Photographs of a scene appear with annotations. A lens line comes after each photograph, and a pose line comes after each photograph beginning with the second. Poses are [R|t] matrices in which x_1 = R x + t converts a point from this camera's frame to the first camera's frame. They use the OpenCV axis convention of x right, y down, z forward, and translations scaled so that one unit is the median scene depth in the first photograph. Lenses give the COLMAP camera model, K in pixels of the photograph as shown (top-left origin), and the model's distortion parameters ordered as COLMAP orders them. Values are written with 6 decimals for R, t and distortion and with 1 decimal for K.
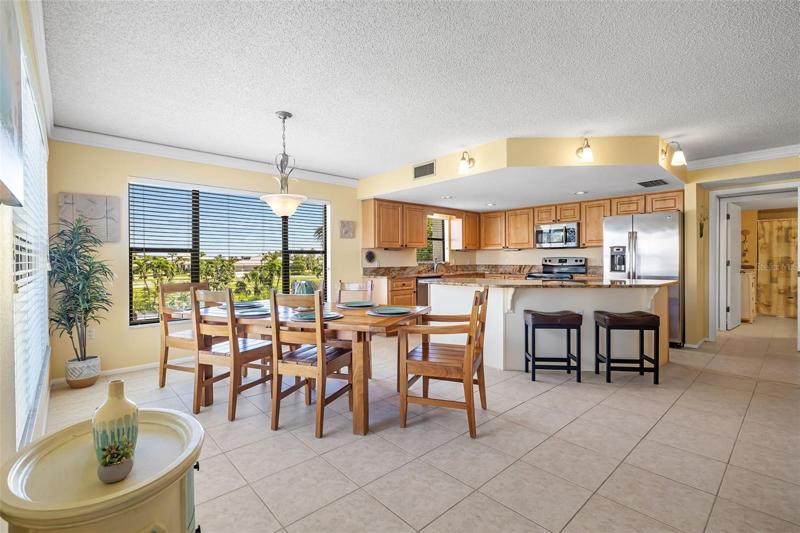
lens RADIAL K [[368.6, 0, 400.8], [0, 368.6, 262.3], [0, 0, 1]] dist [-0.003319, 0.000860]
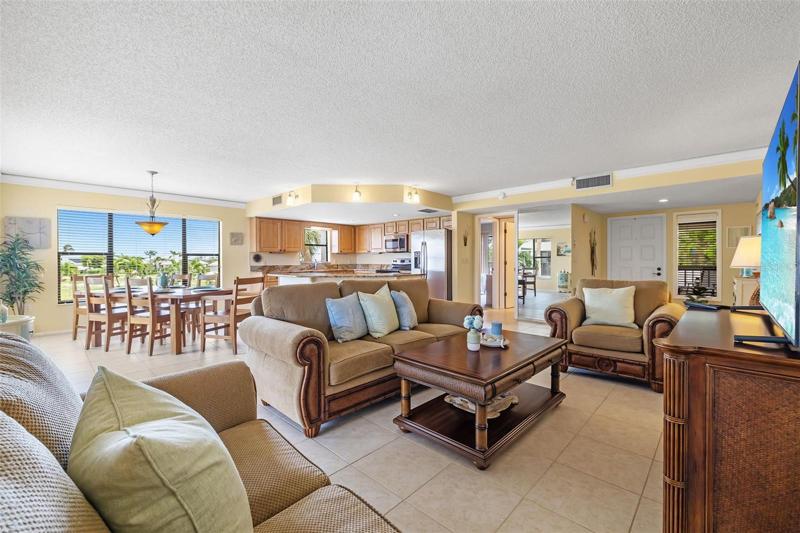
lens RADIAL K [[338.6, 0, 400.5], [0, 338.6, 261.5], [0, 0, 1]] dist [0.003246, -0.000239]
pose [[0.997432, 0.001236, 0.071616, 0.392542], [-0.001025, 0.999995, -0.002985, 0.001282], [-0.071619, 0.002904, 0.997428, -0.340742]]
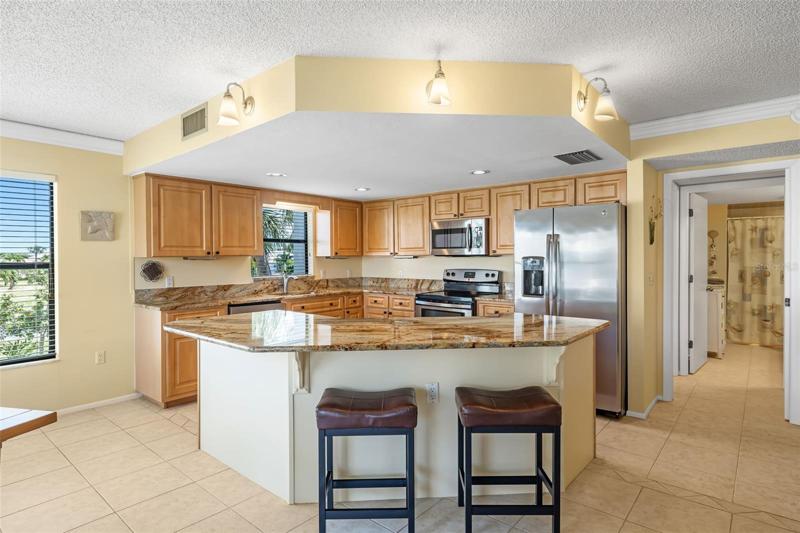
lens RADIAL K [[432.6, 0, 399.6], [0, 432.6, 261.9], [0, 0, 1]] dist [0.002008, -0.002071]
pose [[0.991986, -0.000525, 0.126350, 0.244961], [0.000357, 0.999999, 0.001348, -0.033212], [-0.126350, -0.001293, 0.991985, 0.262317]]
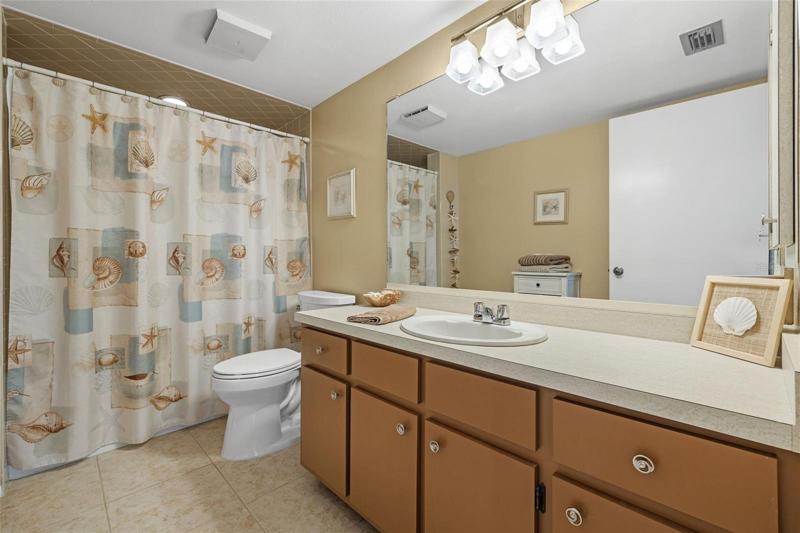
lens RADIAL K [[345.3, 0, 404.2], [0, 345.3, 261.3], [0, 0, 1]] dist [0.001001, -0.000142]
pose [[-0.002833, -0.001819, 0.999994, 1.006290], [0.009625, 0.999952, 0.001846, 0.013066], [-0.999950, 0.009630, -0.002815, 1.005870]]
